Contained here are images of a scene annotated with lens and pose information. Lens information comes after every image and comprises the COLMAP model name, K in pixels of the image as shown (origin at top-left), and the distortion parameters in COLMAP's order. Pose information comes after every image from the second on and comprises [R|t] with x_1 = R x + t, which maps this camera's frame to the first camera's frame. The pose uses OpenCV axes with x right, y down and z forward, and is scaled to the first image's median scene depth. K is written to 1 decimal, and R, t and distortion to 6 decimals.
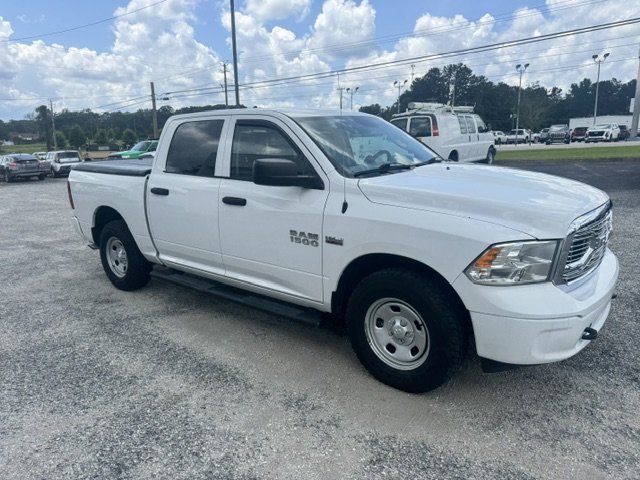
lens RADIAL K [[436.4, 0, 320.0], [0, 436.4, 240.0], [0, 0, 1]] dist [0.054200, -0.066925]
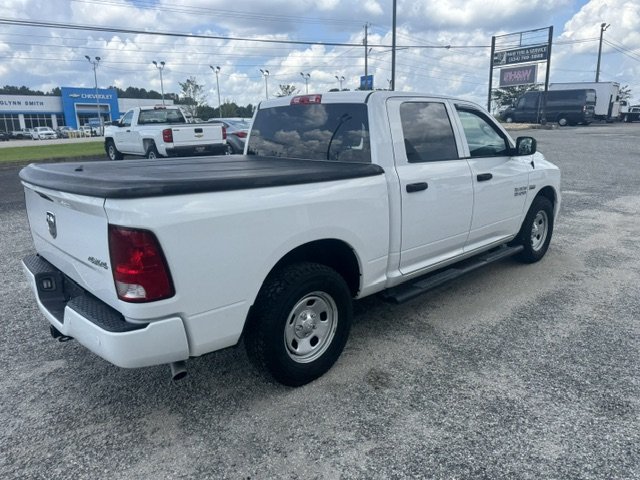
lens RADIAL K [[436.4, 0, 320.0], [0, 436.4, 240.0], [0, 0, 1]] dist [0.054200, -0.066925]
pose [[0.142355, -0.218397, 0.965421, -1.451478], [0.231817, 0.955584, 0.181989, -0.248218], [-0.962287, 0.197893, 0.186660, 1.277446]]
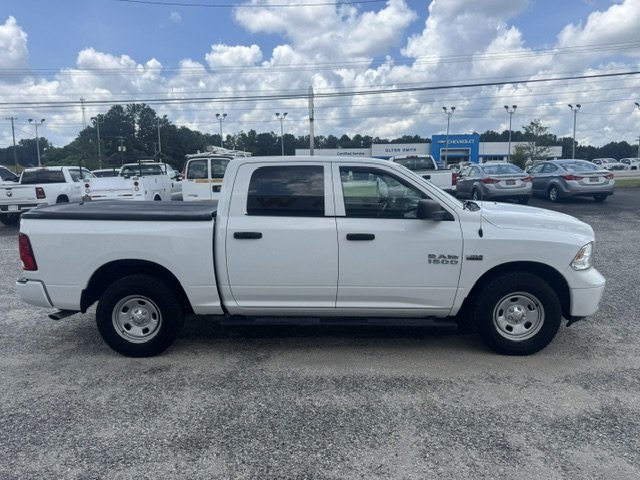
lens RADIAL K [[436.4, 0, 320.0], [0, 436.4, 240.0], [0, 0, 1]] dist [0.054200, -0.066925]
pose [[0.793140, -0.068066, 0.605223, -1.010461], [0.120417, 0.991644, -0.046280, -0.041269], [-0.597016, 0.109585, 0.794709, 0.165692]]
